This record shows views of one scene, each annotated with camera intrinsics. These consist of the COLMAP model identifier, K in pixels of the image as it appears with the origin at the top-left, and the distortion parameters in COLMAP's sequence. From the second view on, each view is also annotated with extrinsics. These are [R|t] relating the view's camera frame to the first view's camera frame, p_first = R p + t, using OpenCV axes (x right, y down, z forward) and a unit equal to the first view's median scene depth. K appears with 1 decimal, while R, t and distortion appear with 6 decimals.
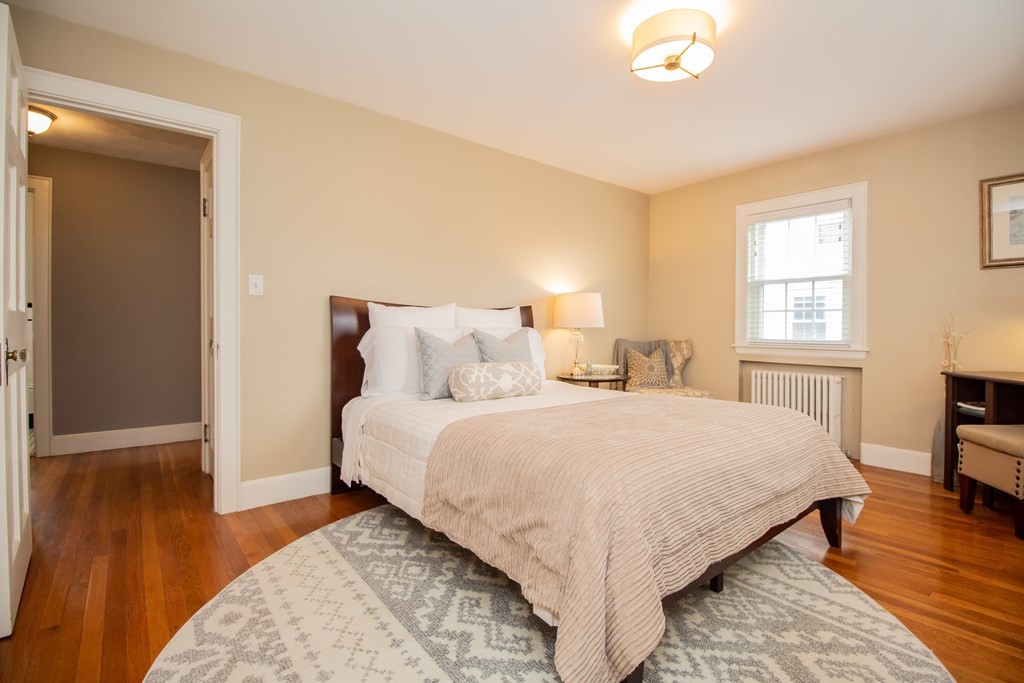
lens RADIAL K [[477.3, 0, 519.1], [0, 477.3, 332.2], [0, 0, 1]] dist [-0.016520, -0.001396]
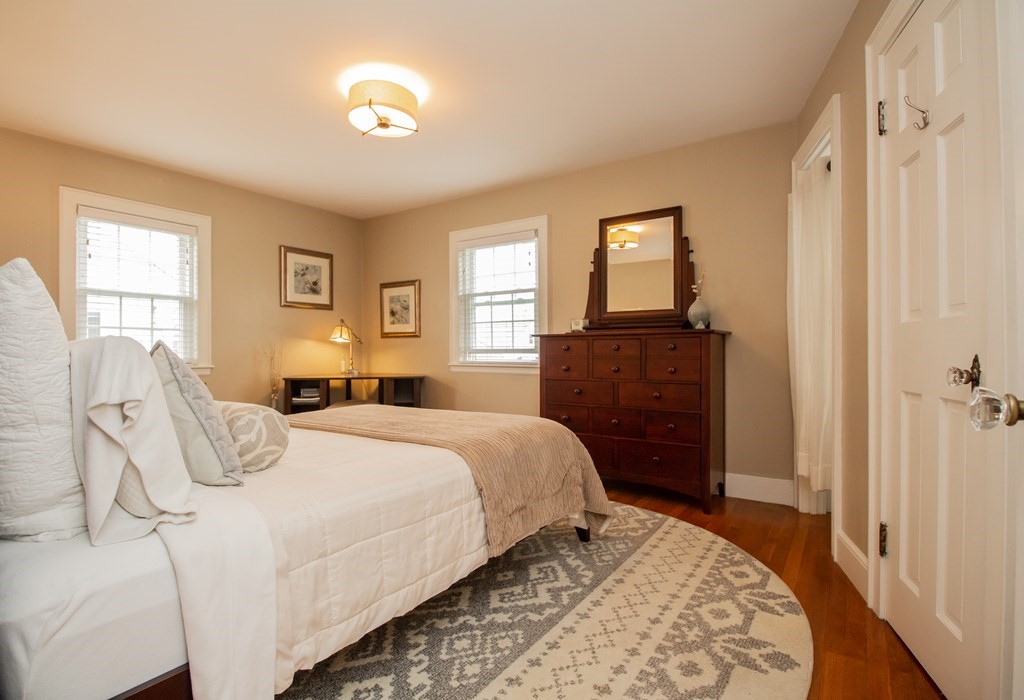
lens RADIAL K [[508.7, 0, 494.2], [0, 508.7, 351.9], [0, 0, 1]] dist [0.004739, -0.000169]
pose [[-0.263149, -0.008690, 0.964716, -1.118390], [0.012772, 0.999840, 0.012490, -0.007991], [-0.964671, 0.015608, -0.262996, 1.220813]]
